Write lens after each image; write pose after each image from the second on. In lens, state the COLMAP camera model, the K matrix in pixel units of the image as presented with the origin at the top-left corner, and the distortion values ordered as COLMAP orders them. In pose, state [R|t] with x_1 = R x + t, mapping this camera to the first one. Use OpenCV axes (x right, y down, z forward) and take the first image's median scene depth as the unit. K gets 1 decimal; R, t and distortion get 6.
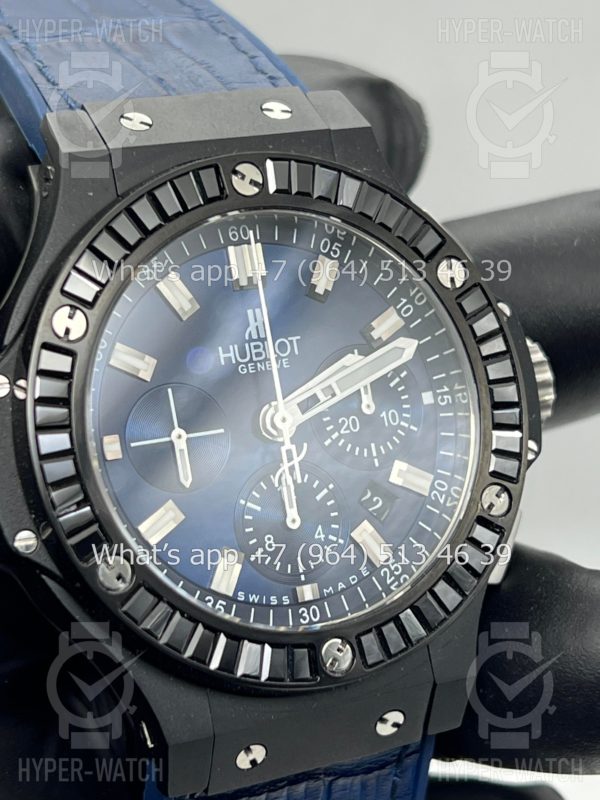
lens RADIAL K [[1887.6, 0, 289.6], [0, 1887.6, 392.2], [0, 0, 1]] dist [0.187058, 0.000000]
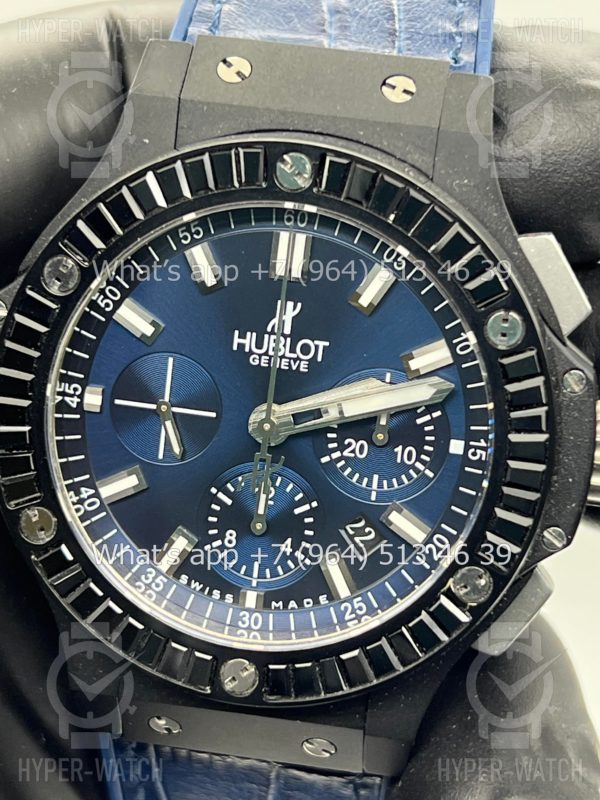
lens RADIAL K [[1887.6, 0, 301.2], [0, 1887.6, 392.3], [0, 0, 1]] dist [0.187058, 0.000000]
pose [[0.821108, 0.344317, -0.455221, 0.426704], [-0.228017, 0.929027, 0.291405, -0.275482], [0.523249, -0.135477, 0.841342, 0.210411]]
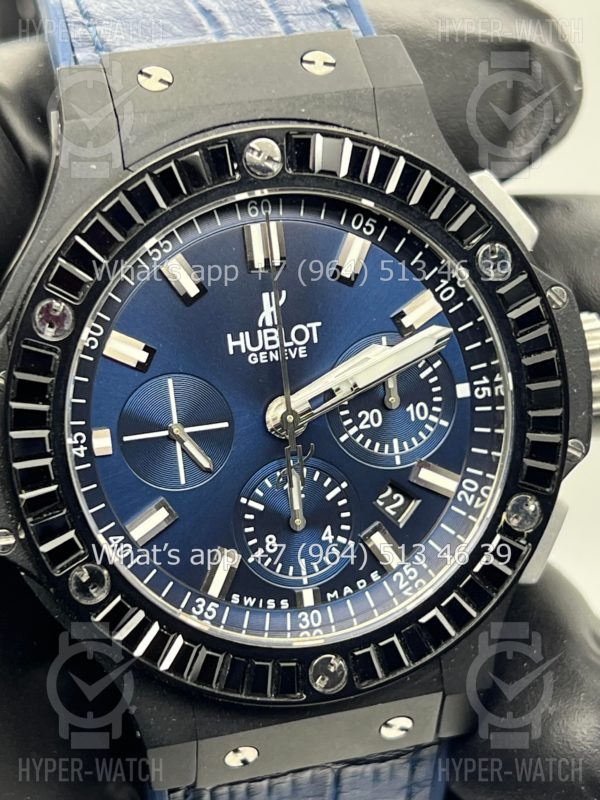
lens RADIAL K [[1887.6, 0, 293.3], [0, 1887.6, 400.3], [0, 0, 1]] dist [0.187058, 0.000000]
pose [[0.983336, 0.077732, -0.164344, 0.147713], [-0.045572, 0.980515, 0.191087, -0.169085], [0.175995, -0.180413, 0.967717, 0.097273]]
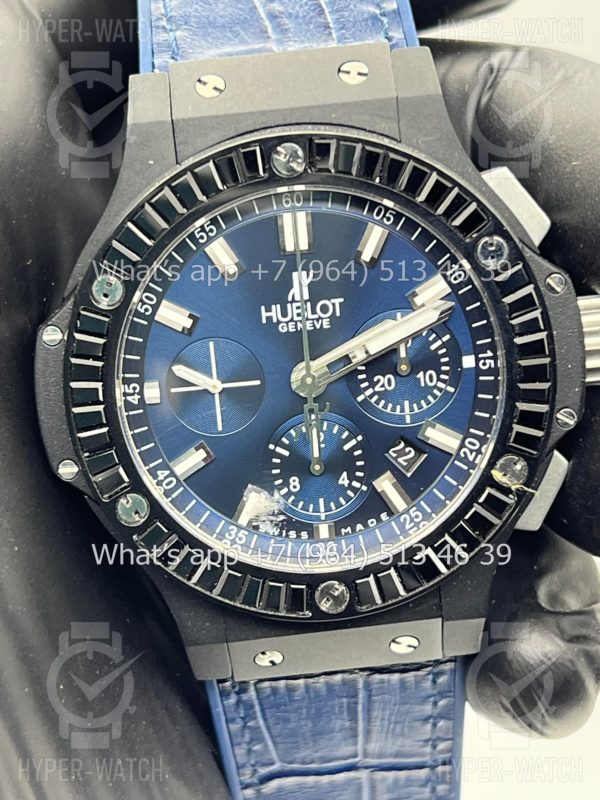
lens RADIAL K [[1887.6, 0, 295.7], [0, 1887.6, 407.2], [0, 0, 1]] dist [0.187058, 0.000000]
pose [[0.923084, 0.142371, -0.357276, 0.376323], [-0.044299, 0.962135, 0.268948, -0.260245], [0.382038, -0.232435, 0.894439, 0.010722]]
